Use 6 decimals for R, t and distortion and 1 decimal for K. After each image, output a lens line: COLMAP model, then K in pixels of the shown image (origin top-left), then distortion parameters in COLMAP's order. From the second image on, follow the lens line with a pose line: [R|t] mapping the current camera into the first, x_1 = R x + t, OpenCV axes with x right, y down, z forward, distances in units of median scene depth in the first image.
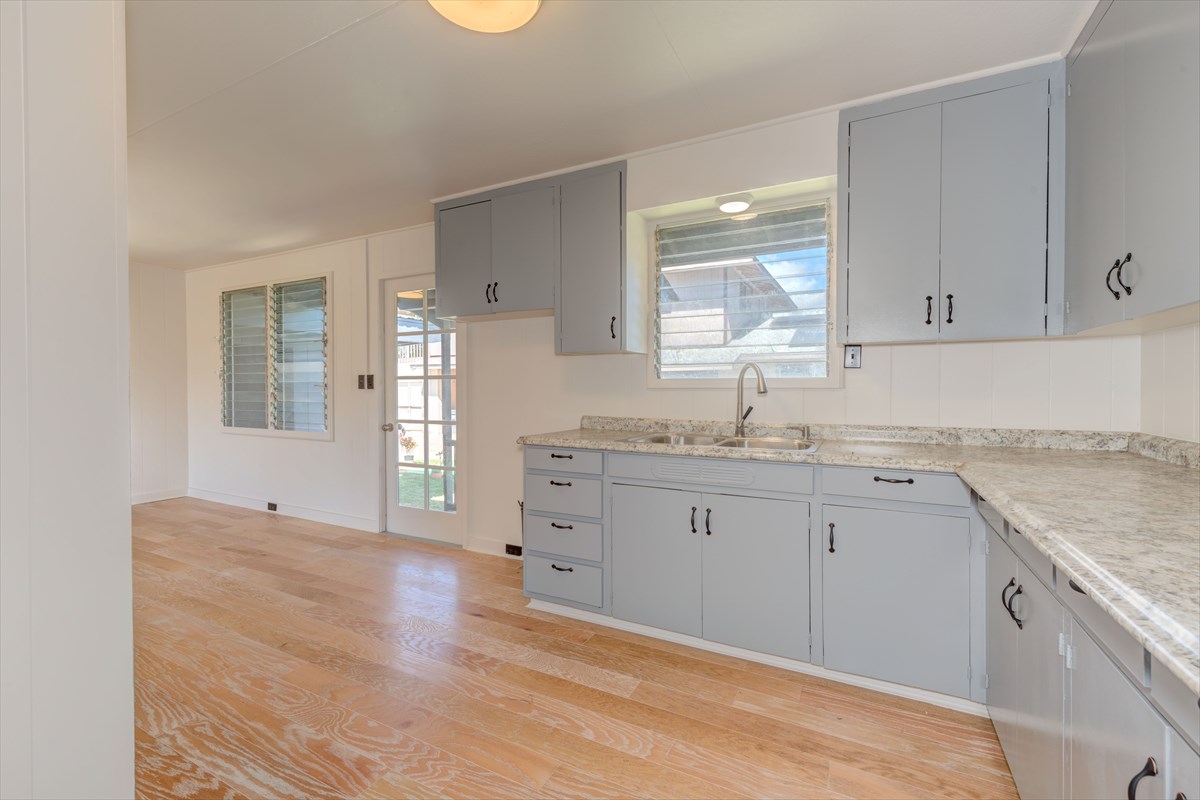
lens RADIAL K [[466.5, 0, 635.8], [0, 466.5, 399.2], [0, 0, 1]] dist [-0.007277, -0.002128]
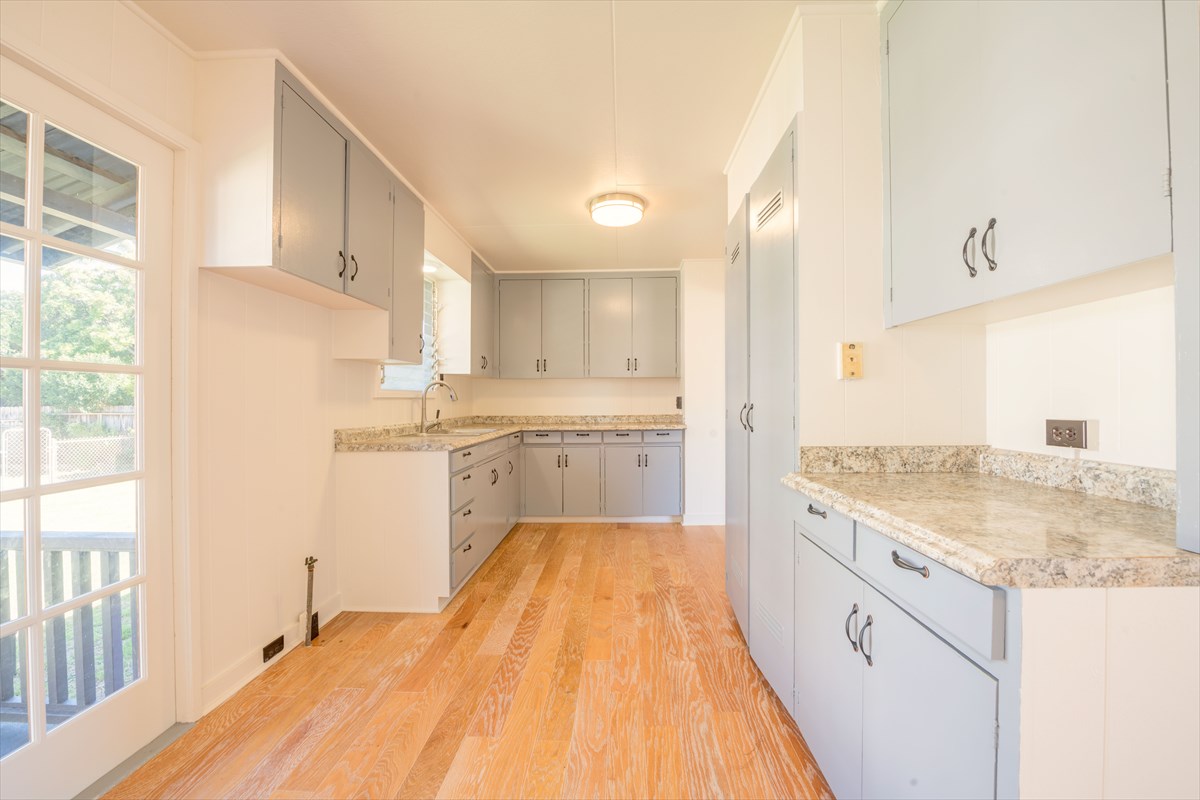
lens RADIAL K [[500.7, 0, 605.0], [0, 500.7, 391.1], [0, 0, 1]] dist [0.009472, -0.001209]
pose [[-0.371065, 0.004150, 0.928598, -1.846469], [0.008707, 0.999962, -0.000989, -0.043542], [-0.928566, 0.007719, -0.371087, 1.419754]]
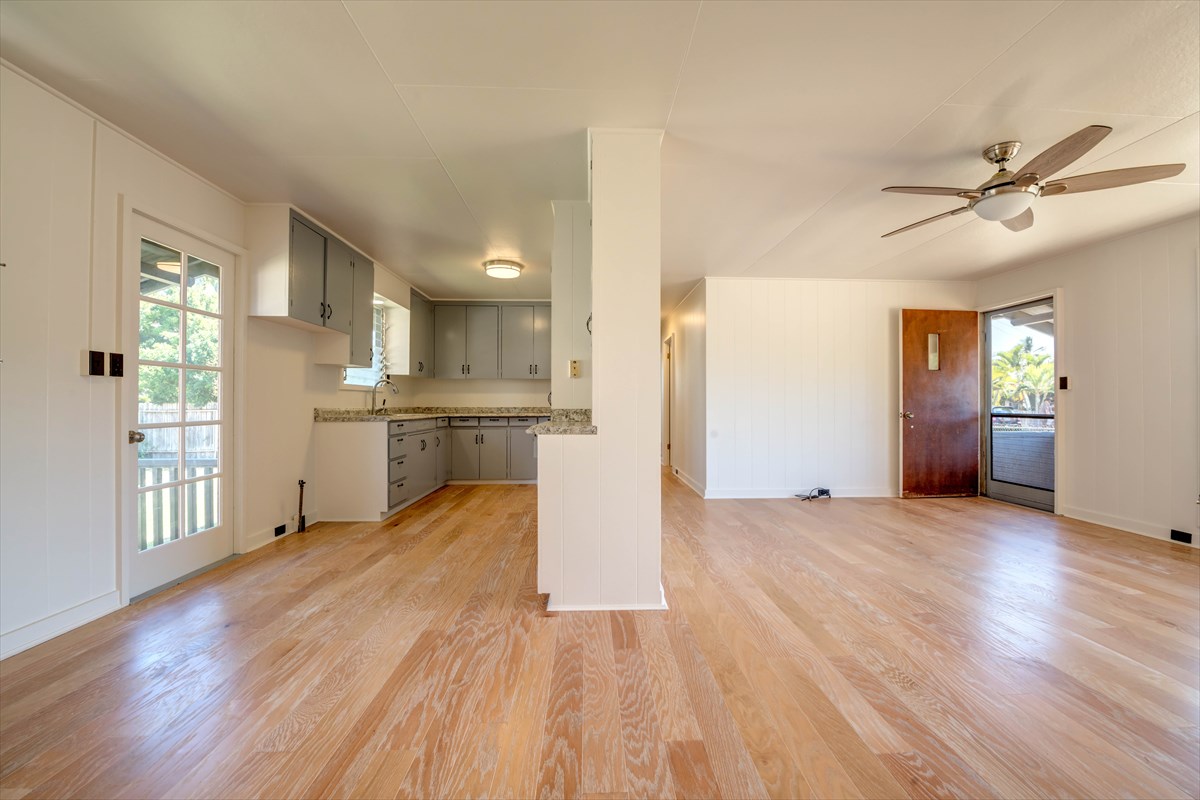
lens RADIAL K [[500.7, 0, 606.2], [0, 500.7, 395.4], [0, 0, 1]] dist [0.009472, -0.001209]
pose [[-0.434420, 0.001620, 0.900709, -2.892681], [0.001066, 0.999999, -0.001284, 0.006078], [-0.900710, 0.000402, -0.434421, 1.400784]]
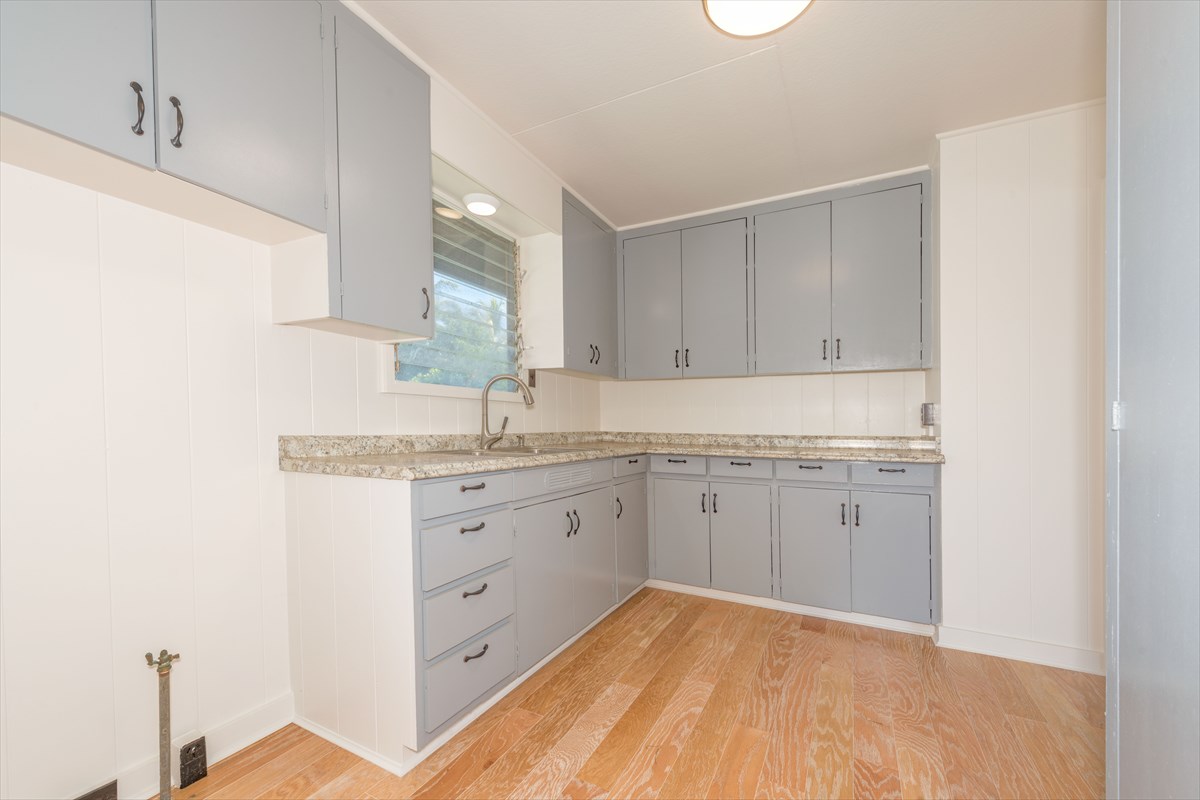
lens RADIAL K [[500.7, 0, 585.6], [0, 500.7, 405.6], [0, 0, 1]] dist [0.009472, -0.001209]
pose [[0.071668, 0.022671, 0.997171, -1.102326], [-0.001105, 0.999743, -0.022650, 0.023842], [-0.997428, 0.000521, 0.071675, 0.980609]]
